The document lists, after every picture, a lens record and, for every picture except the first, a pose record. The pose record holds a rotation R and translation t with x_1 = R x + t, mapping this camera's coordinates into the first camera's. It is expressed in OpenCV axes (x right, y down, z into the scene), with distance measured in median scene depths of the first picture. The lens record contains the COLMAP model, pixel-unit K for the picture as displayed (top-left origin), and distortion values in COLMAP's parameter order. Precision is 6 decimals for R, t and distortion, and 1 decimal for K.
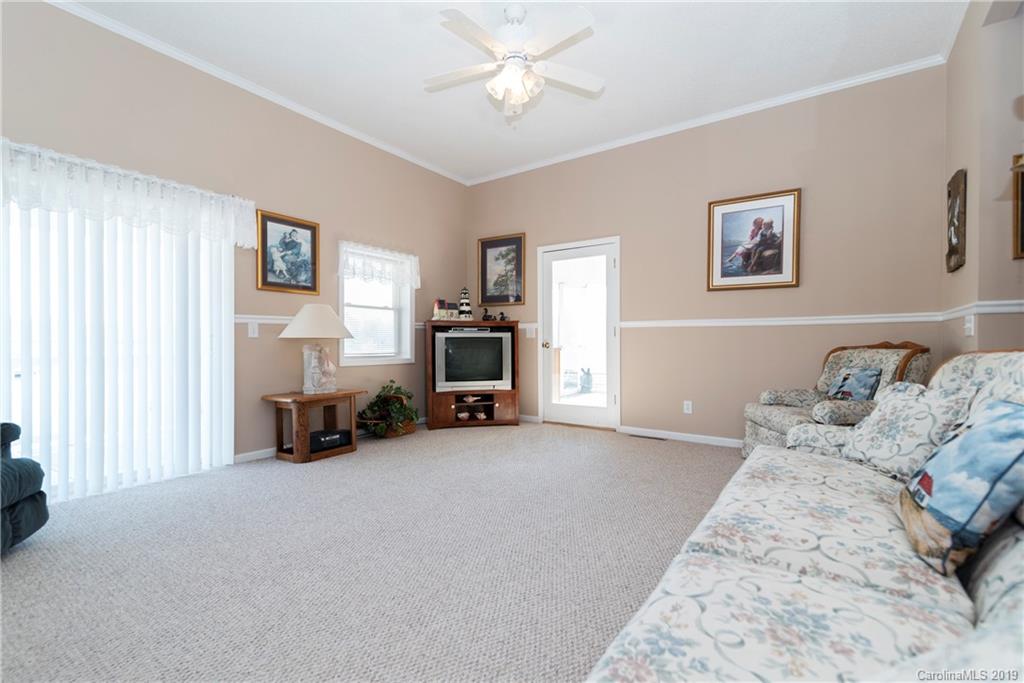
lens RADIAL K [[458.2, 0, 511.6], [0, 458.2, 344.1], [0, 0, 1]] dist [0.013010, -0.000732]
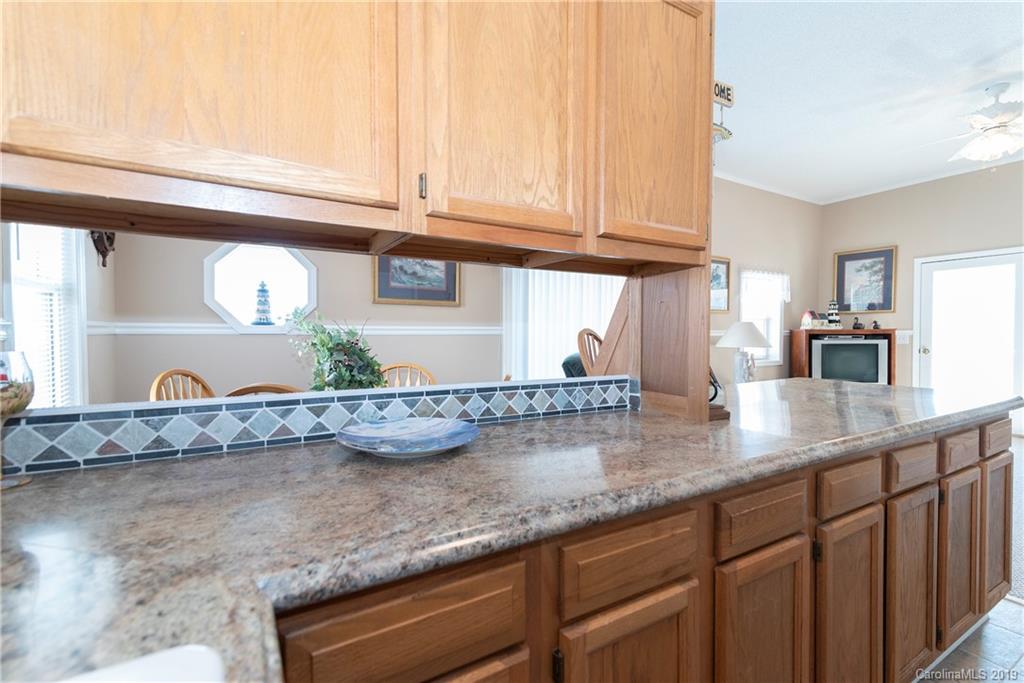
lens RADIAL K [[458.2, 0, 512.0], [0, 458.2, 338.2], [0, 0, 1]] dist [0.013010, -0.000732]
pose [[0.913422, 0.008197, -0.406932, -0.367122], [-0.003089, 0.999908, 0.013208, -0.040489], [0.407003, -0.010807, 0.913363, -0.368937]]
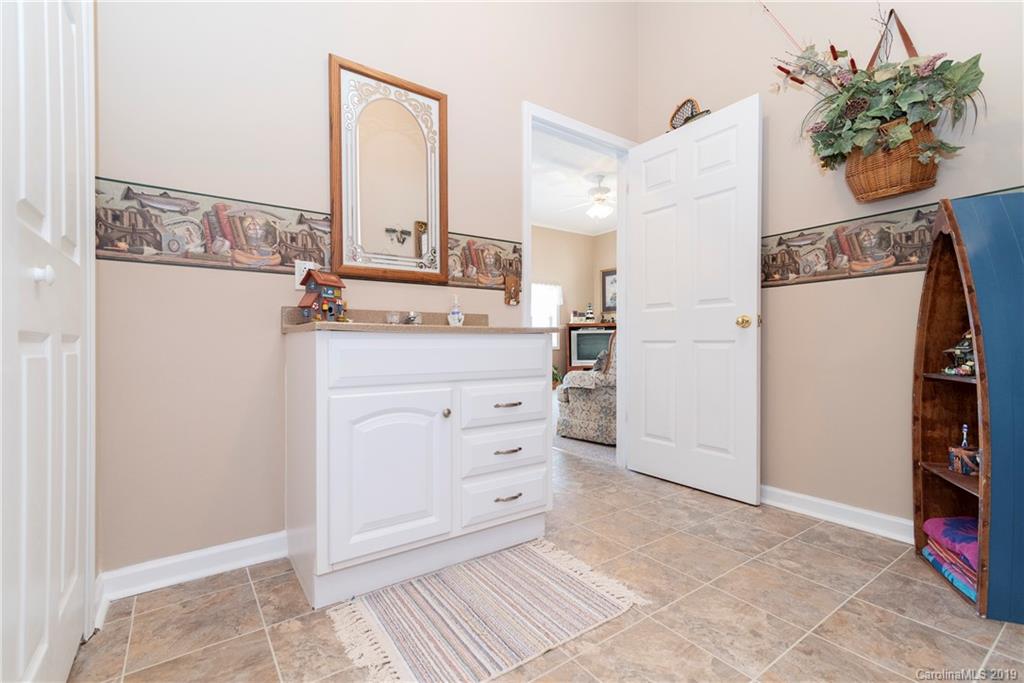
lens RADIAL K [[458.2, 0, 512.6], [0, 458.2, 339.4], [0, 0, 1]] dist [0.013010, -0.000732]
pose [[0.938923, -0.013473, -0.343863, 0.200648], [0.010596, 0.999891, -0.010245, 0.019947], [0.343964, 0.005976, 0.938964, -0.624780]]
